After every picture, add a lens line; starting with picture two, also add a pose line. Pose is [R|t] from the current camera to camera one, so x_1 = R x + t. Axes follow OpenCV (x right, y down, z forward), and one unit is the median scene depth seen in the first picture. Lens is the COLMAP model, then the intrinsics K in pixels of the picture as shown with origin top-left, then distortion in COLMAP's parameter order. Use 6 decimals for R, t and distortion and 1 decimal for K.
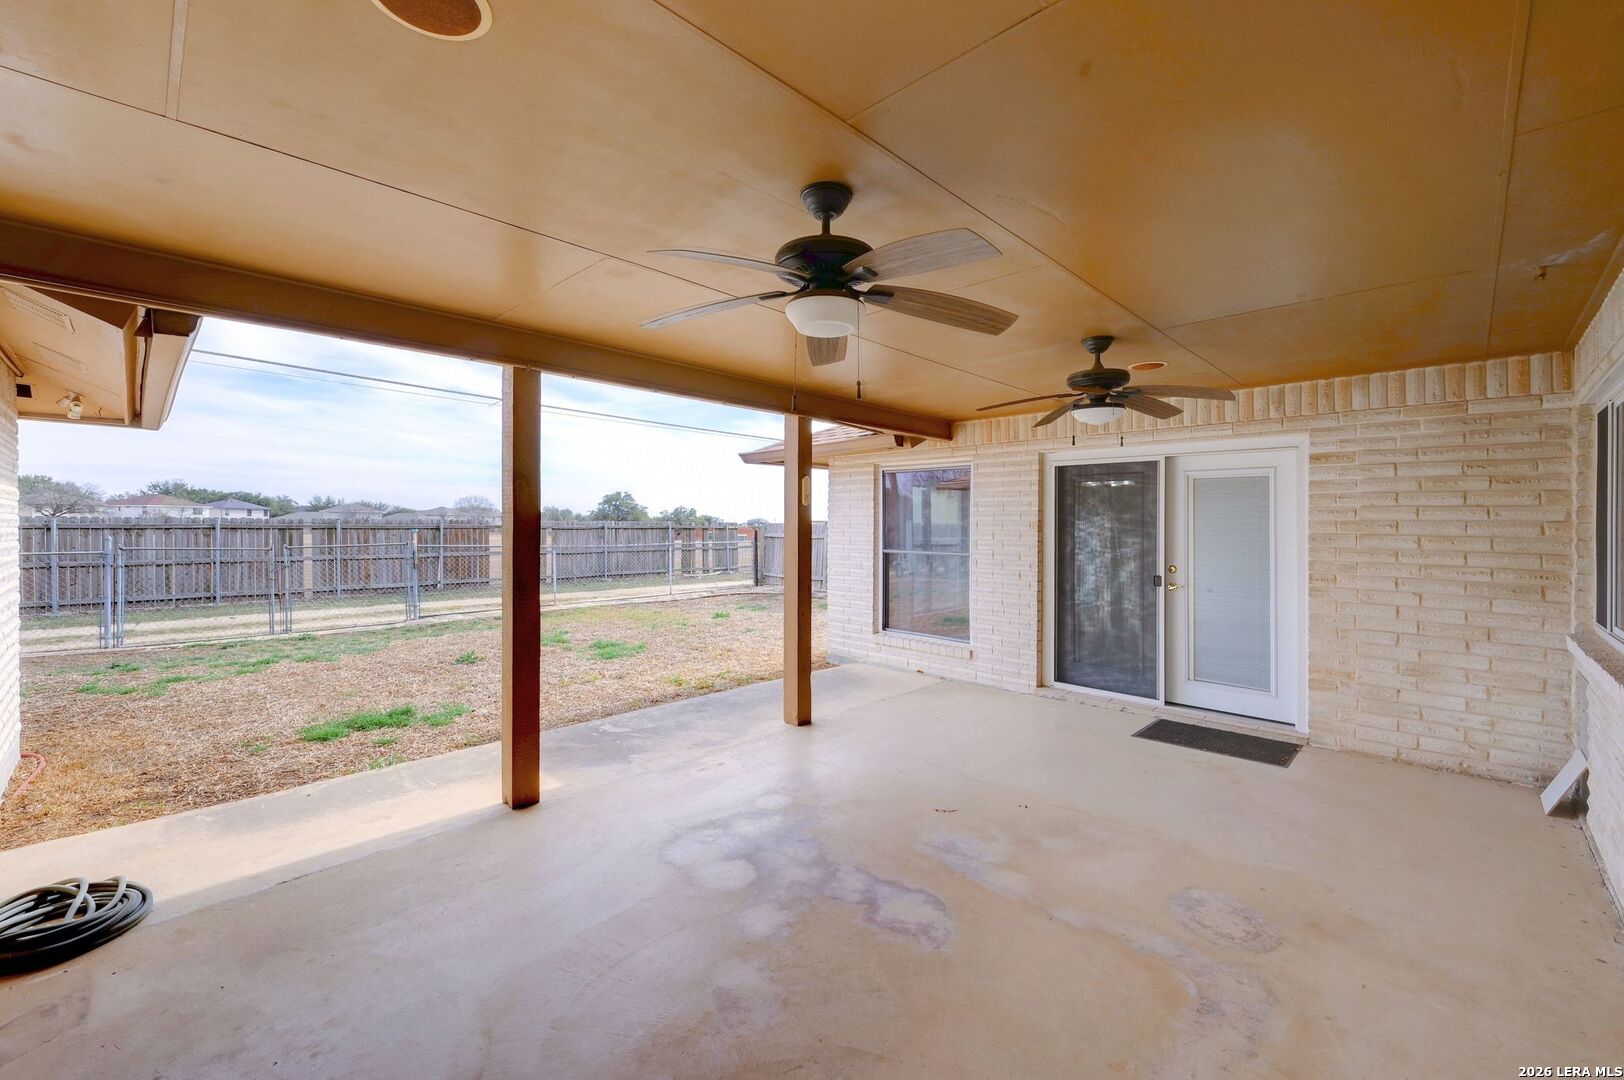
lens RADIAL K [[651.3, 0, 809.8], [0, 651.3, 537.0], [0, 0, 1]] dist [-0.001341, 0.000712]
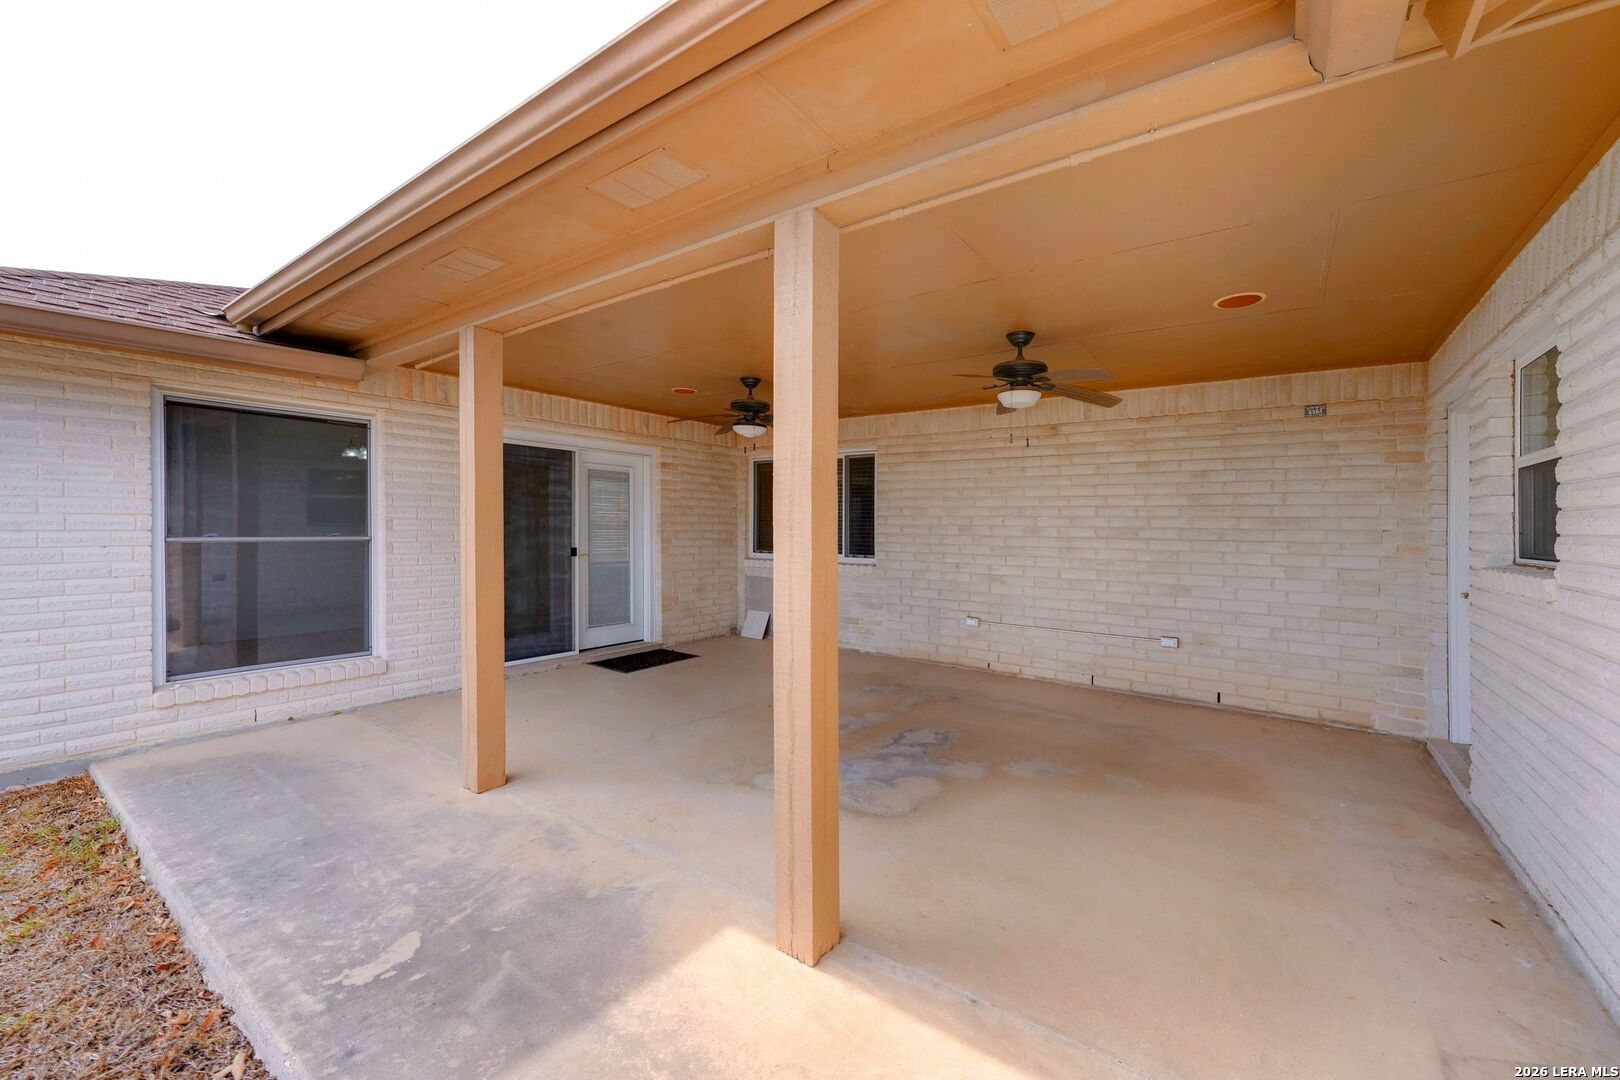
lens RADIAL K [[649.7, 0, 802.9], [0, 649.7, 529.1], [0, 0, 1]] dist [-0.001341, 0.000712]
pose [[-0.124867, -0.013424, 0.992083, -0.663080], [0.004700, 0.999889, 0.014122, 0.010618], [-0.992162, 0.006426, -0.124790, 0.695116]]
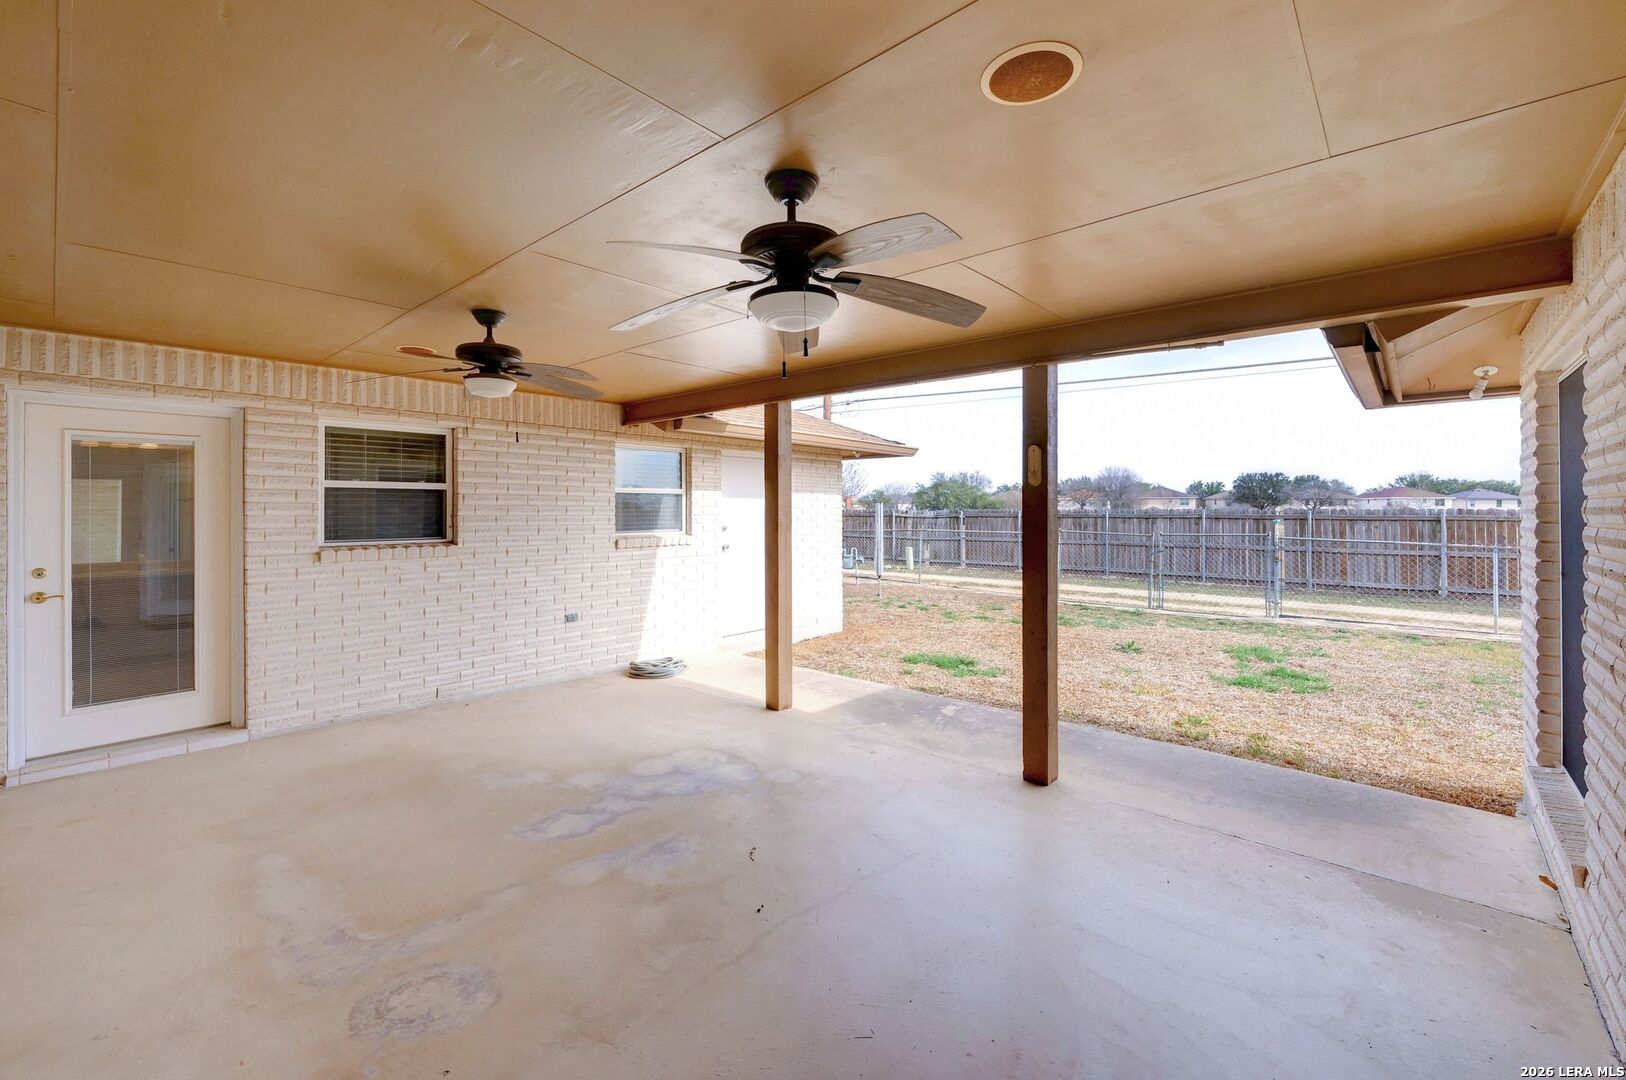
lens RADIAL K [[683.8, 0, 827.3], [0, 683.8, 502.0], [0, 0, 1]] dist [0.004705, -0.000315]
pose [[0.072822, -0.017766, -0.997187, 0.686543], [-0.021975, 0.999570, -0.019414, -0.009730], [0.997103, 0.023327, 0.072400, 0.637879]]
